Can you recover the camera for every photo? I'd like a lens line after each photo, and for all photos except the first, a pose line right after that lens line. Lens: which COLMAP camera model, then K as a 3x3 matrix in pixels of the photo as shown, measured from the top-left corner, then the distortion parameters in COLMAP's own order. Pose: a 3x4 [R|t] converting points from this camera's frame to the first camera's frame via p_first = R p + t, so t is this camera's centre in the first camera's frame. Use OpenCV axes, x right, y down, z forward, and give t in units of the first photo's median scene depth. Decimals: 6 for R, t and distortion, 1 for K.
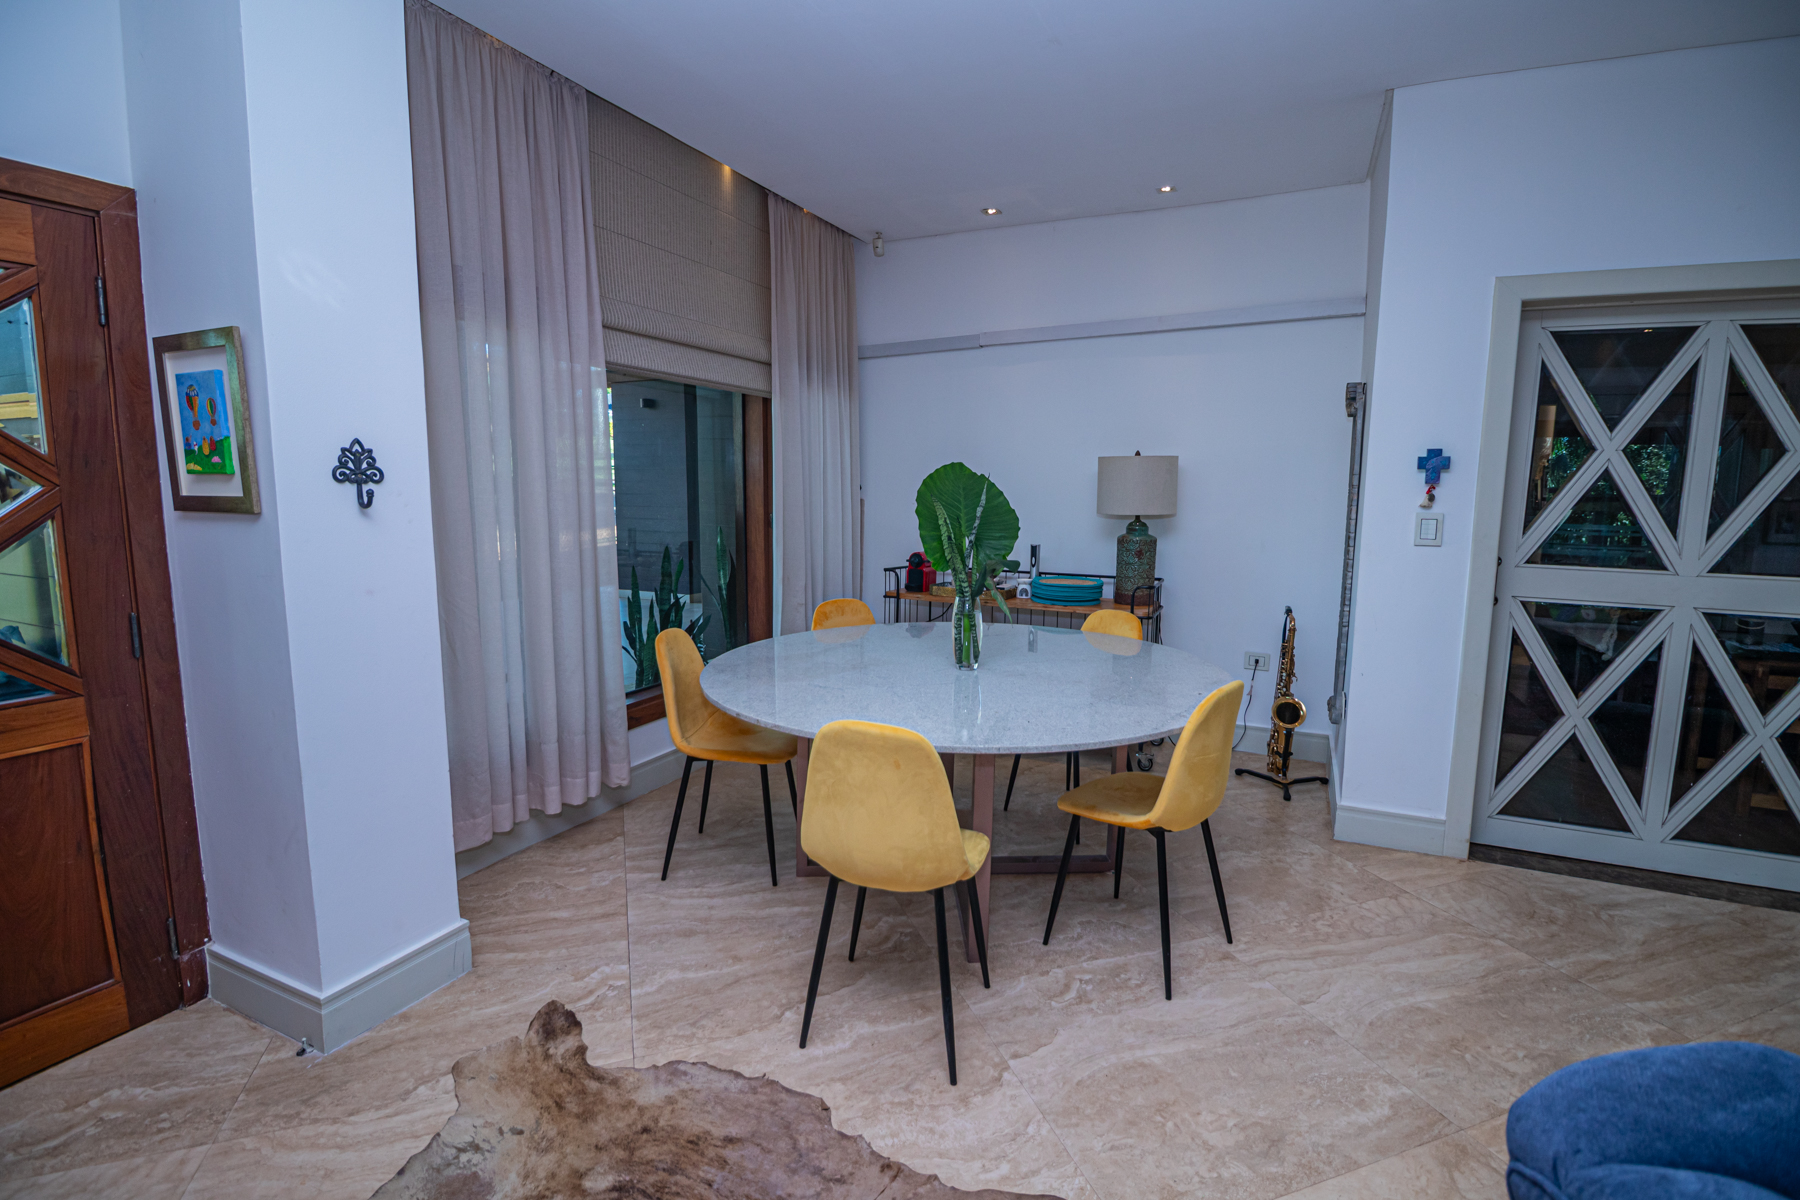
lens RADIAL K [[832.5, 0, 914.2], [0, 832.5, 595.3], [0, 0, 1]] dist [-0.018342, -0.000035]
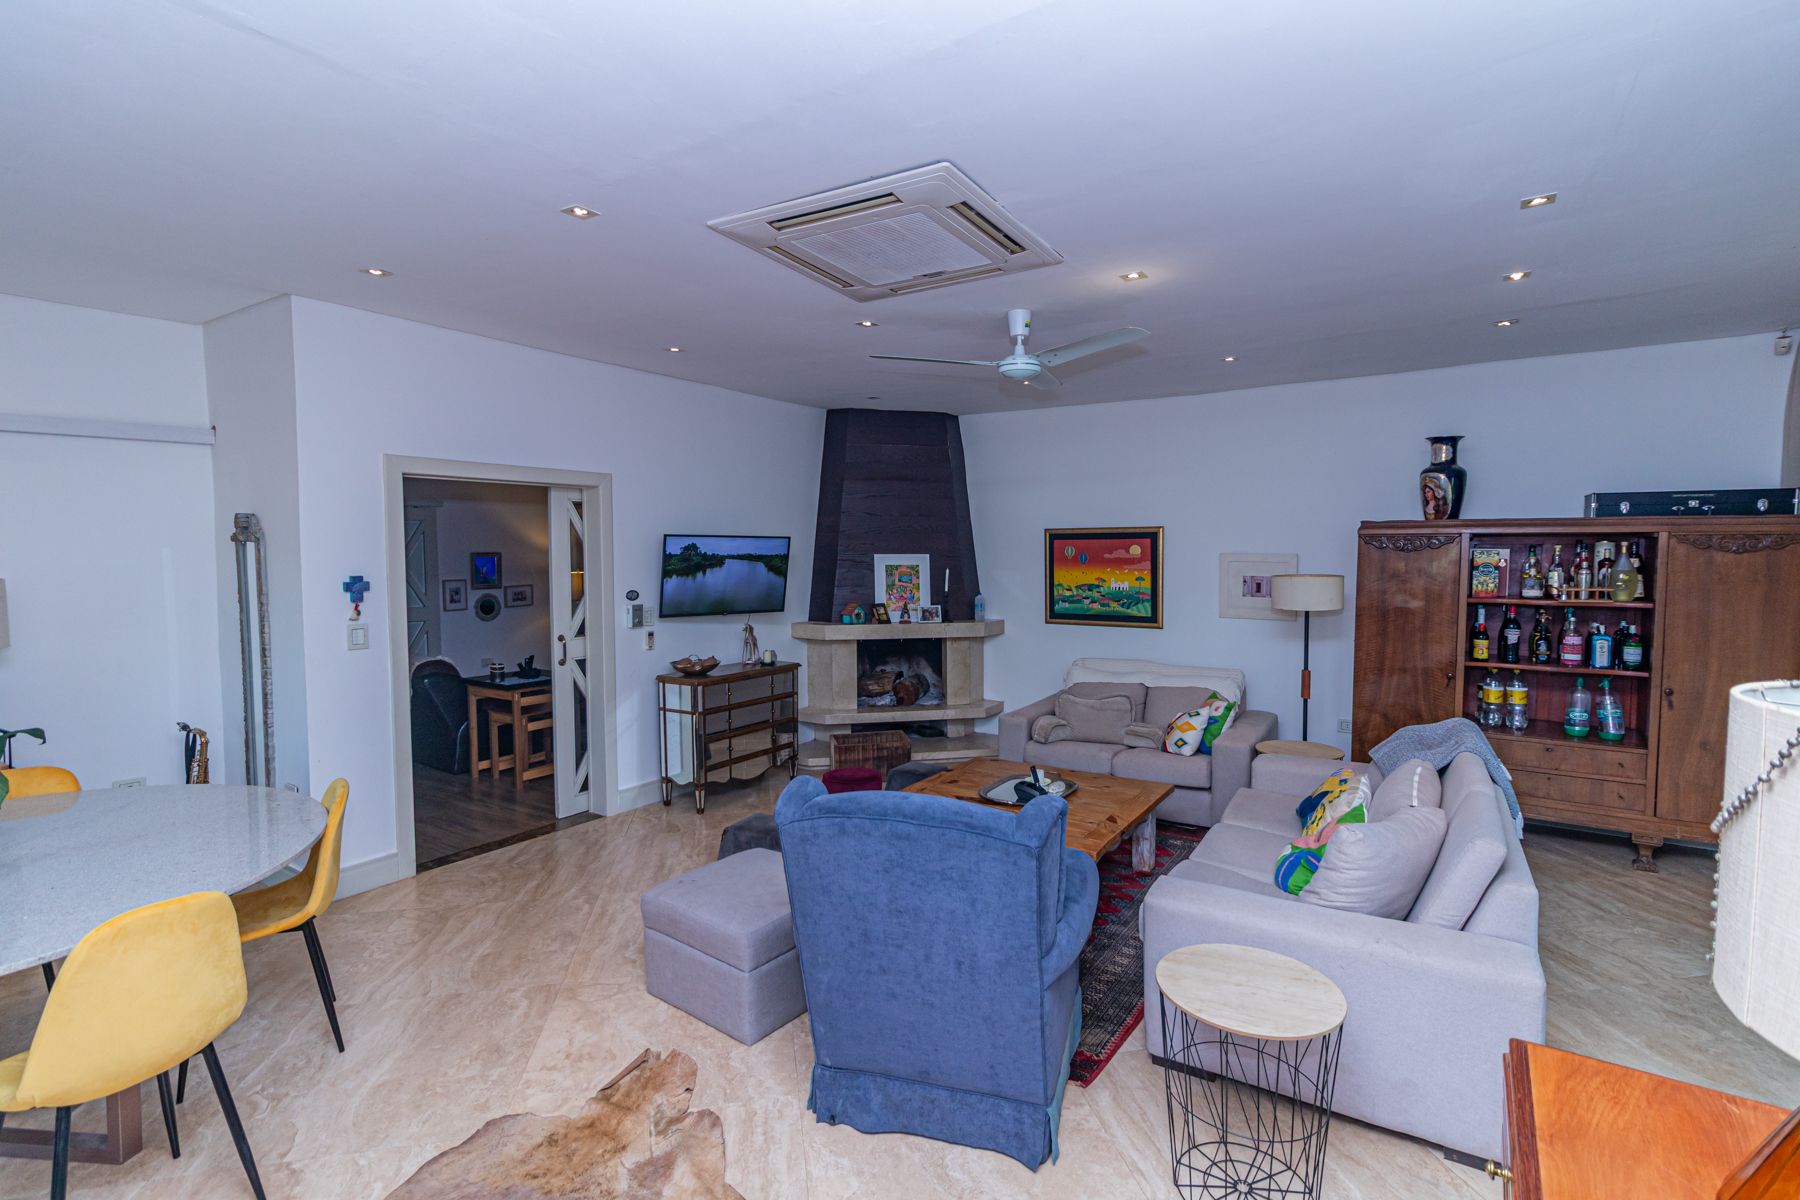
lens RADIAL K [[832.5, 0, 914.2], [0, 832.5, 595.3], [0, 0, 1]] dist [-0.018342, -0.000035]
pose [[0.142495, -0.062468, 0.987822, -0.551024], [0.135614, 0.989827, 0.043032, -0.084110], [-0.980461, 0.127831, 0.149517, -0.063146]]
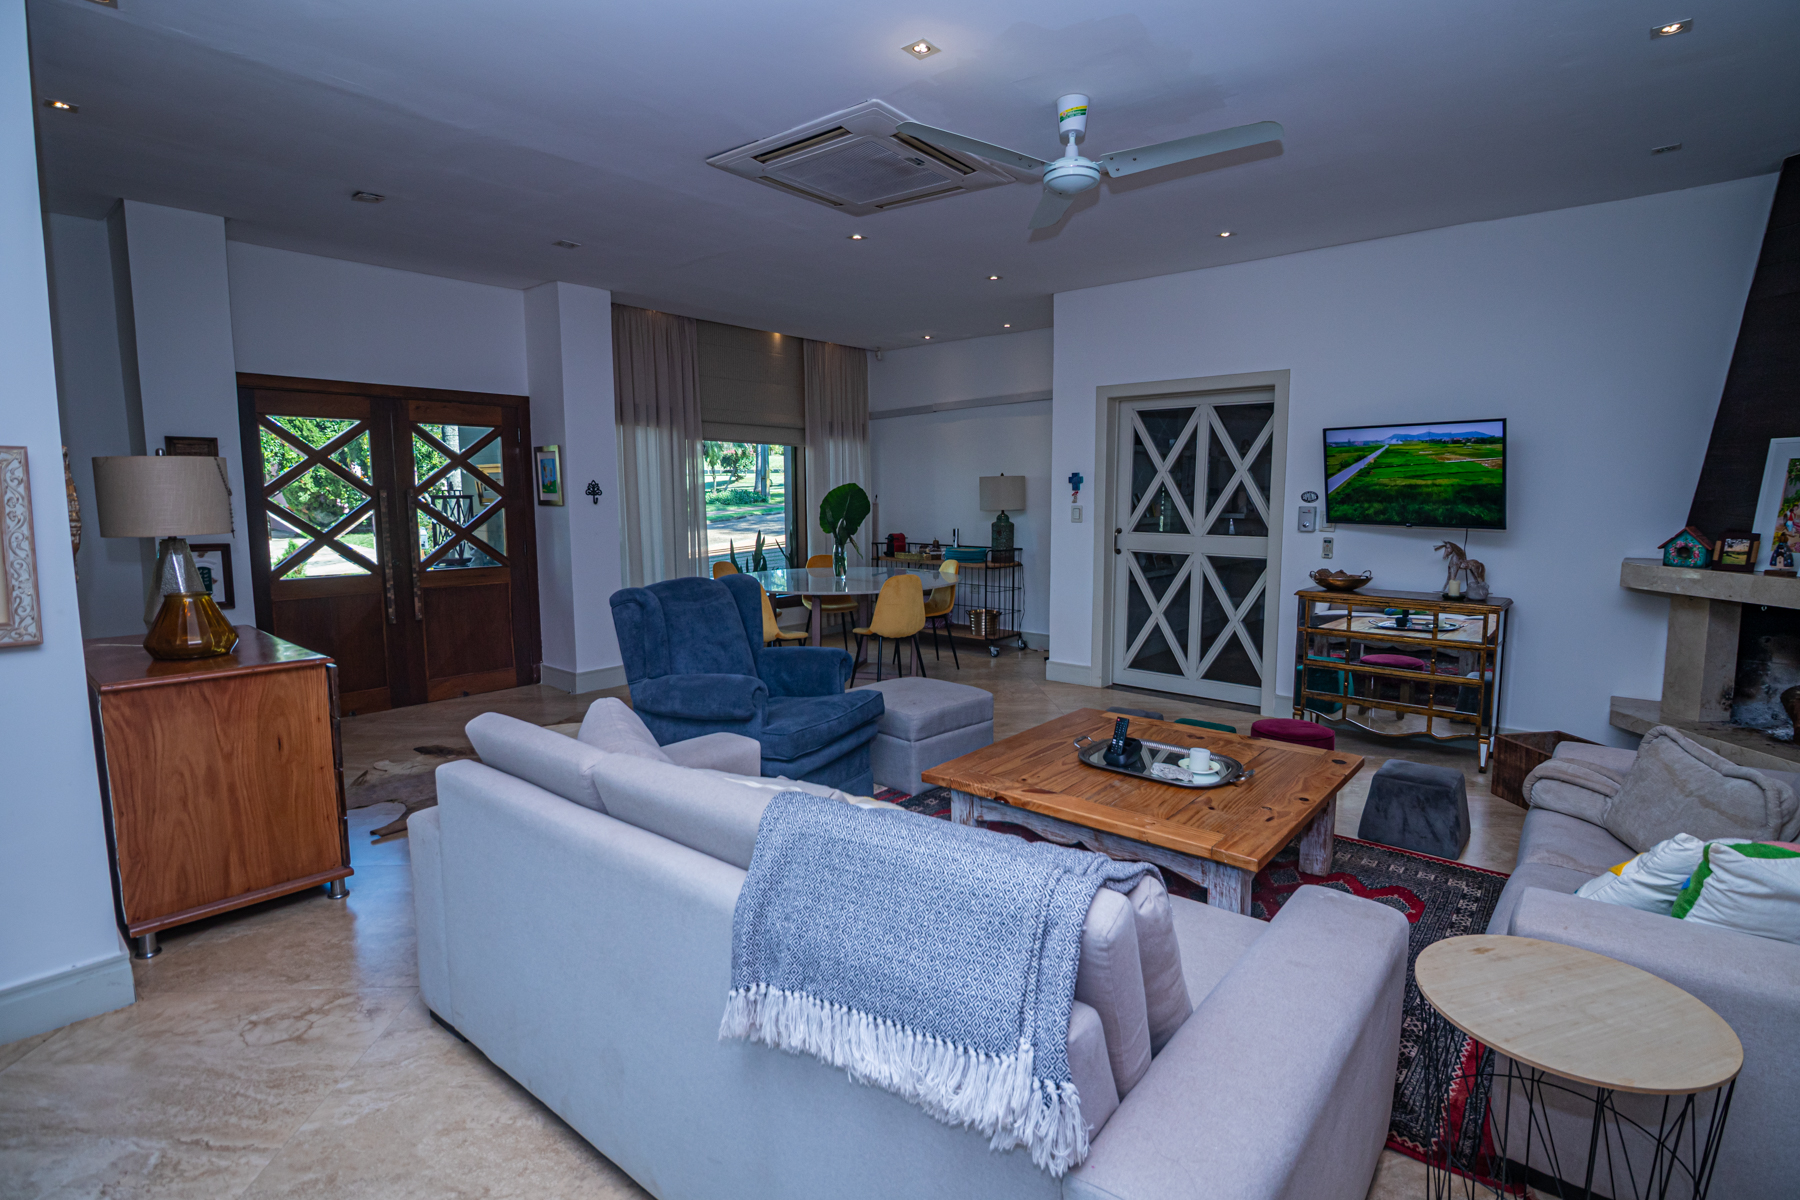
lens RADIAL K [[832.5, 0, 914.2], [0, 832.5, 595.3], [0, 0, 1]] dist [-0.018342, -0.000035]
pose [[0.964632, 0.022266, -0.262656, 0.800739], [-0.025183, 0.999653, -0.007744, 0.141107], [0.262393, 0.014085, 0.964858, -1.017291]]
